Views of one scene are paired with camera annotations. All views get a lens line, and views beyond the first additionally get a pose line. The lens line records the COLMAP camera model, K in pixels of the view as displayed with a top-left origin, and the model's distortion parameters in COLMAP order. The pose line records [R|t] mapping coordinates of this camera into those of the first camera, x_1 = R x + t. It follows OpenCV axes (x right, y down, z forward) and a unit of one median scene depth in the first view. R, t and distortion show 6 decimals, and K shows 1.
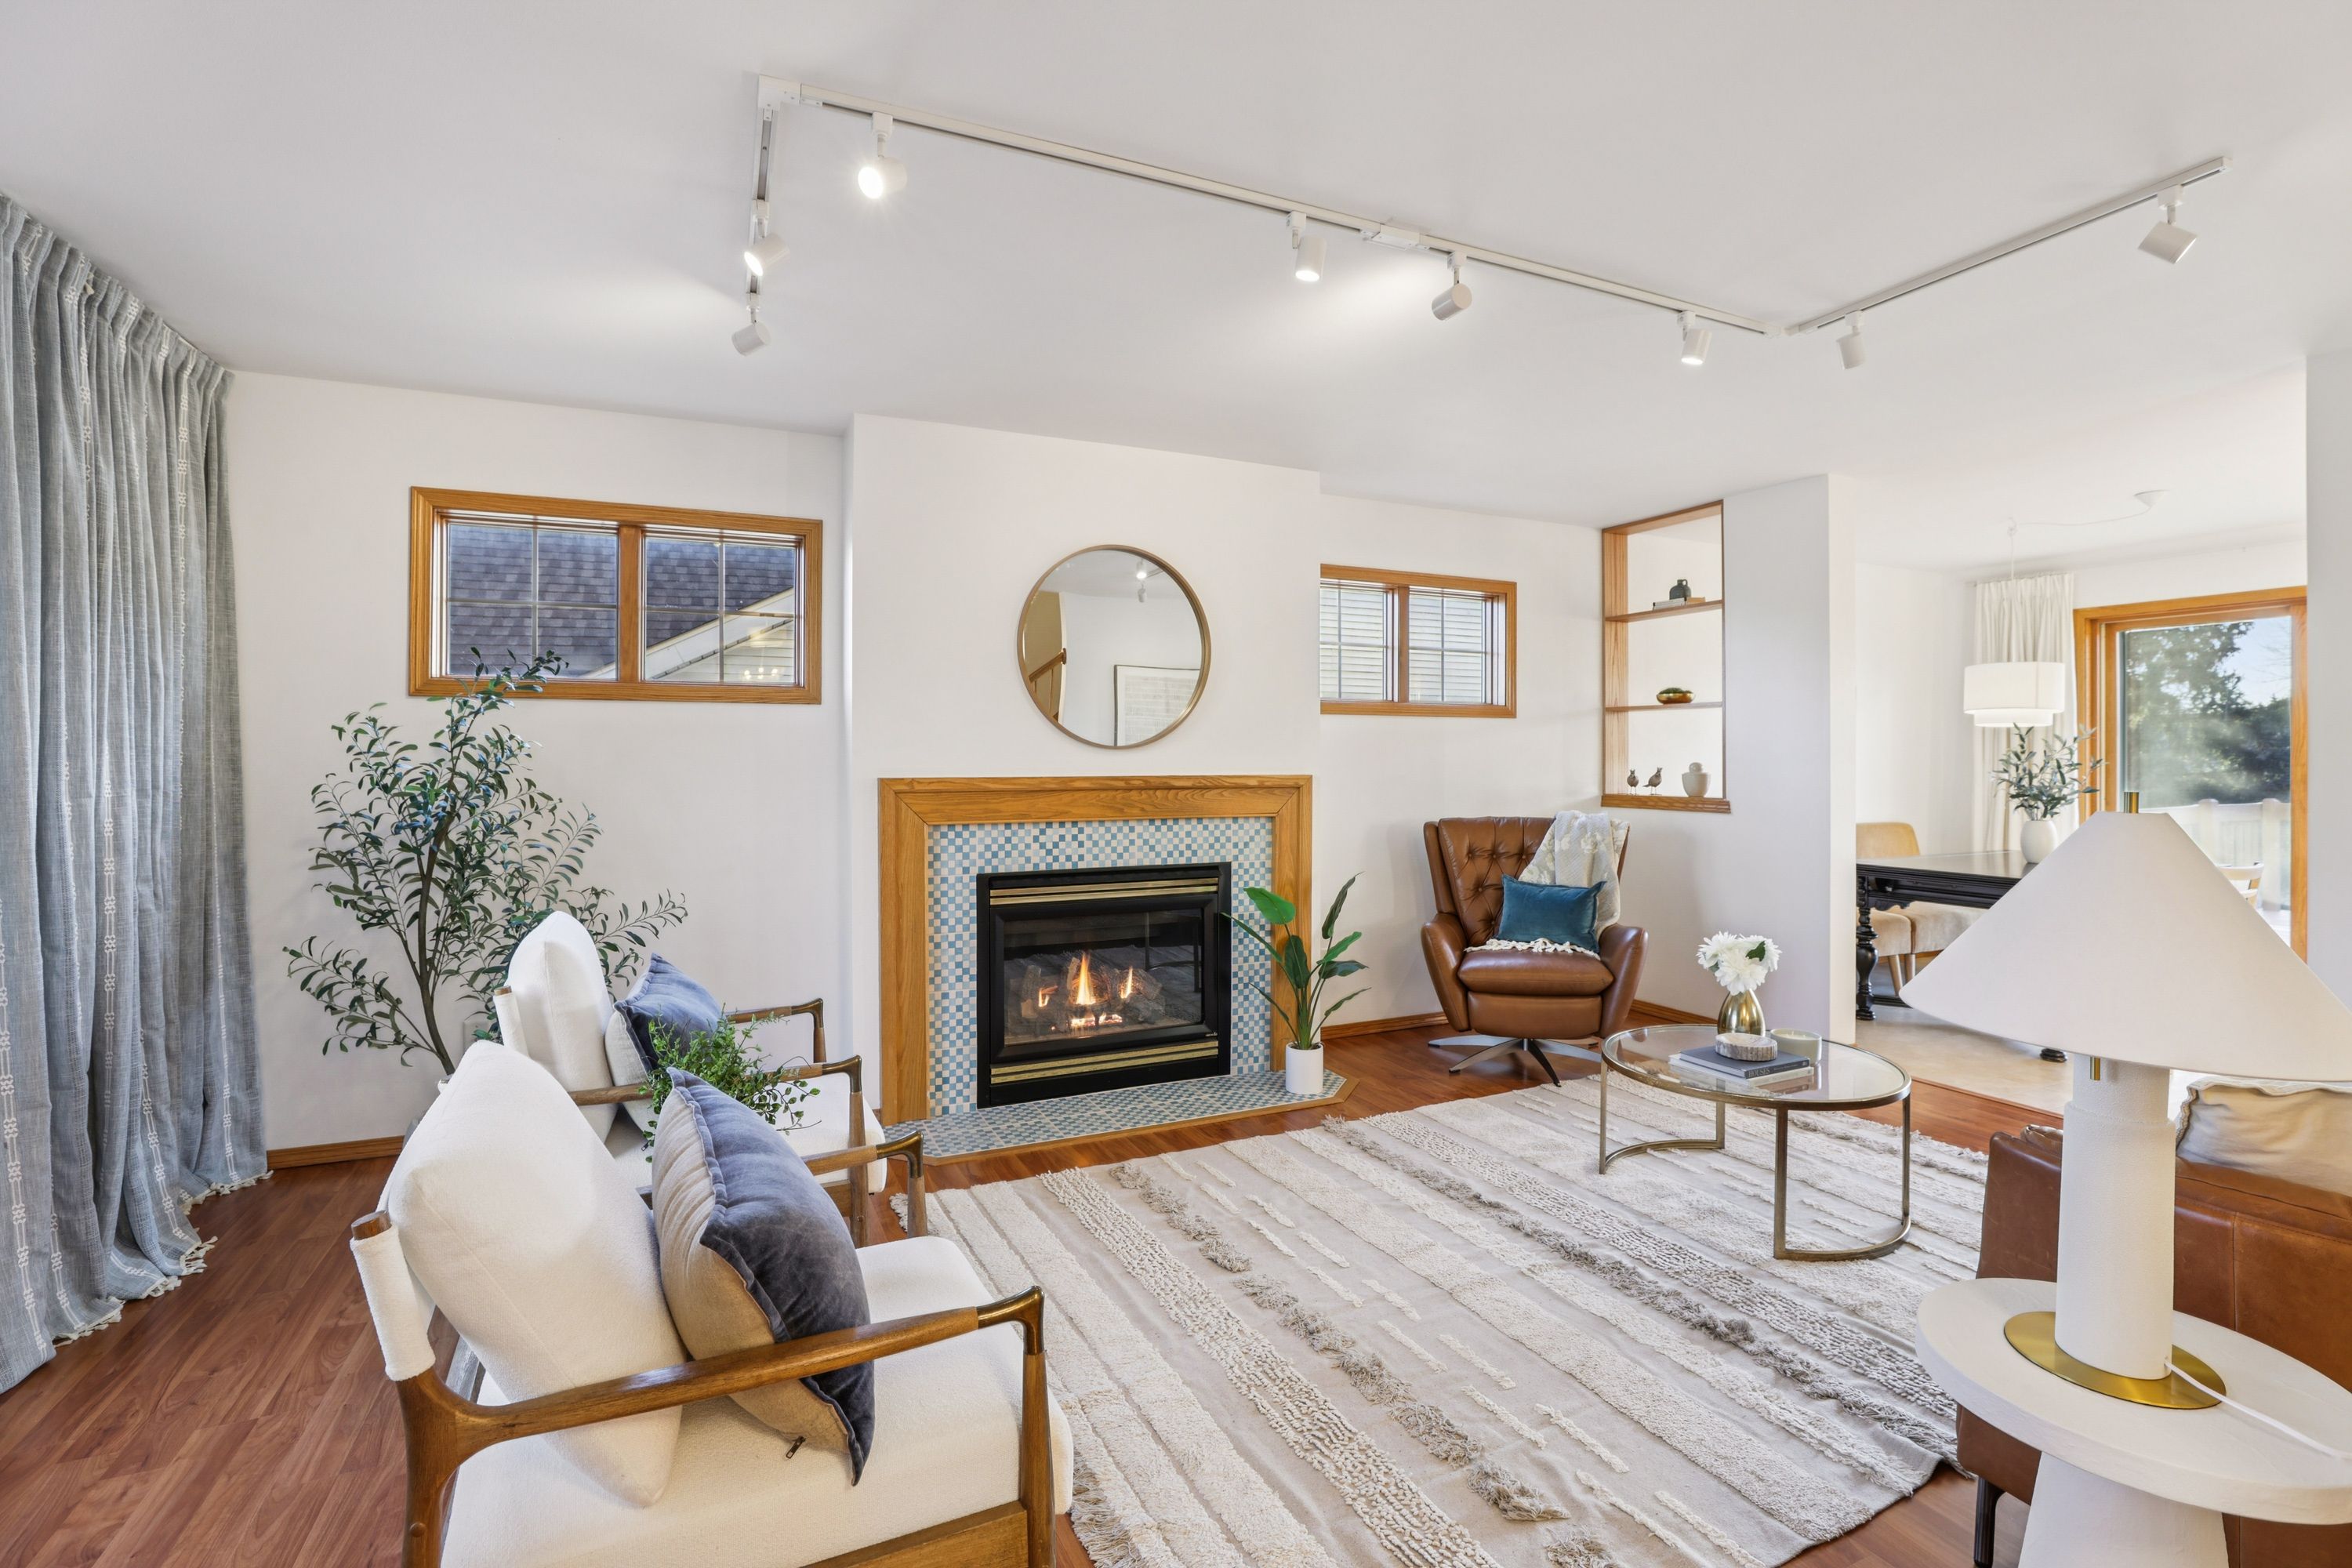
lens RADIAL K [[1066.6, 0, 1182.7], [0, 1066.6, 755.6], [0, 0, 1]] dist [-0.046337, 0.013609]
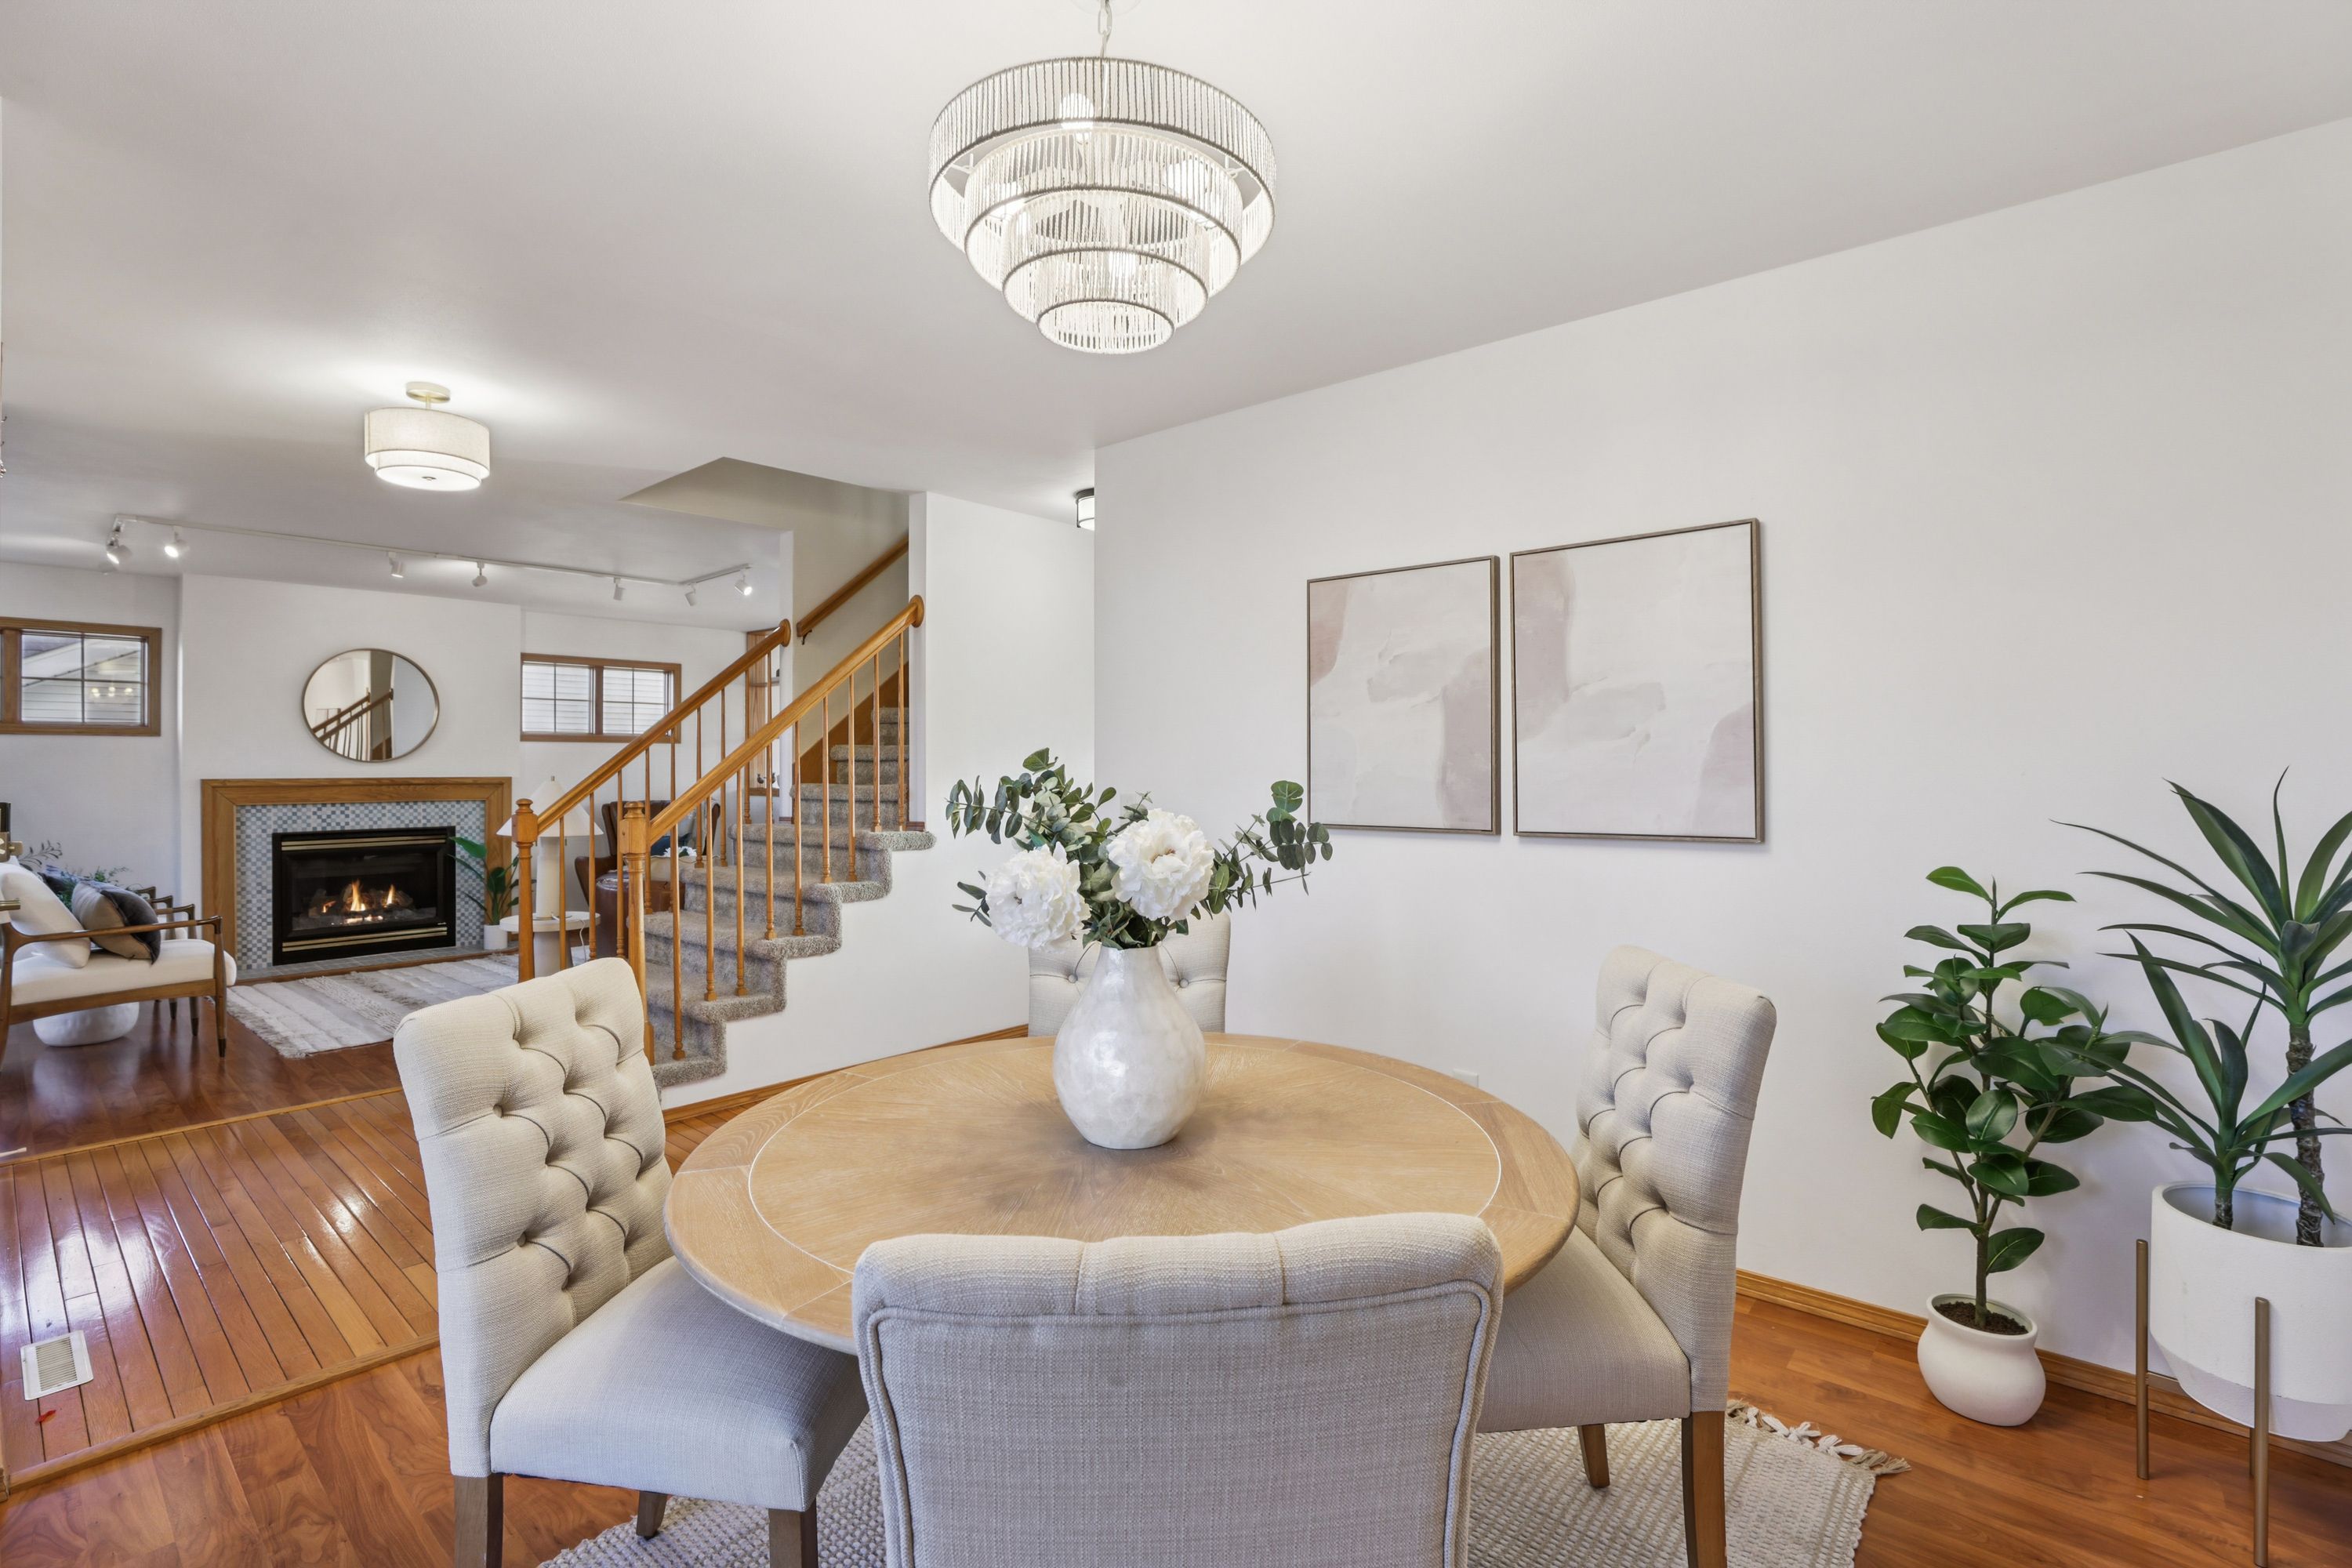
lens RADIAL K [[1062.3, 0, 1208.9], [0, 1062.3, 763.9], [0, 0, 1]] dist [-0.062215, 0.015937]
pose [[0.898735, -0.000416, 0.438491, 0.464592], [0.000296, 1.000000, 0.000343, -0.004125], [-0.438491, -0.000179, 0.898735, -1.207399]]
